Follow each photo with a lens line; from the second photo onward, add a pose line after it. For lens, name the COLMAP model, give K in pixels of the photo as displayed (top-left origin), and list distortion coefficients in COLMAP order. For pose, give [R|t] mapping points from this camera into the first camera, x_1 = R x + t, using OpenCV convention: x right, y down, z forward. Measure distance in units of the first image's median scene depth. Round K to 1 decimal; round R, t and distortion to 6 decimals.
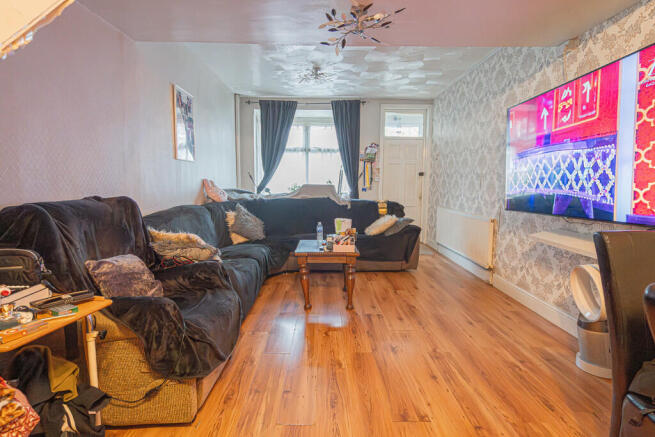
lens RADIAL K [[338.1, 0, 329.2], [0, 338.1, 217.1], [0, 0, 1]] dist [0.004051, -0.000411]
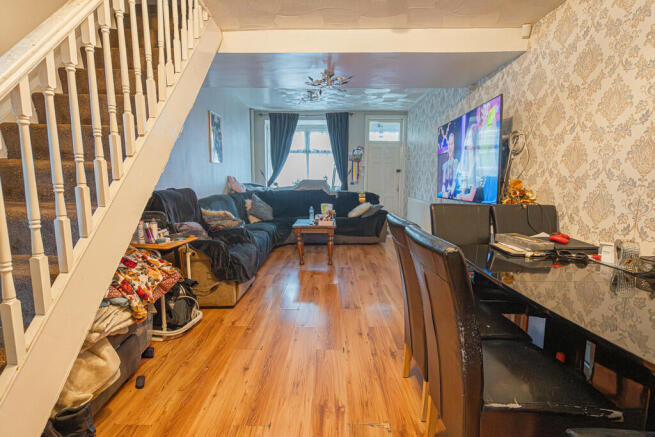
lens RADIAL K [[307.0, 0, 325.4], [0, 307.0, 216.4], [0, 0, 1]] dist [-0.002724, -0.000048]
pose [[0.999695, 0.001180, -0.024657, 0.052660], [-0.000544, 0.999668, 0.025753, 0.019699], [0.024679, -0.025732, 0.999364, -0.243574]]
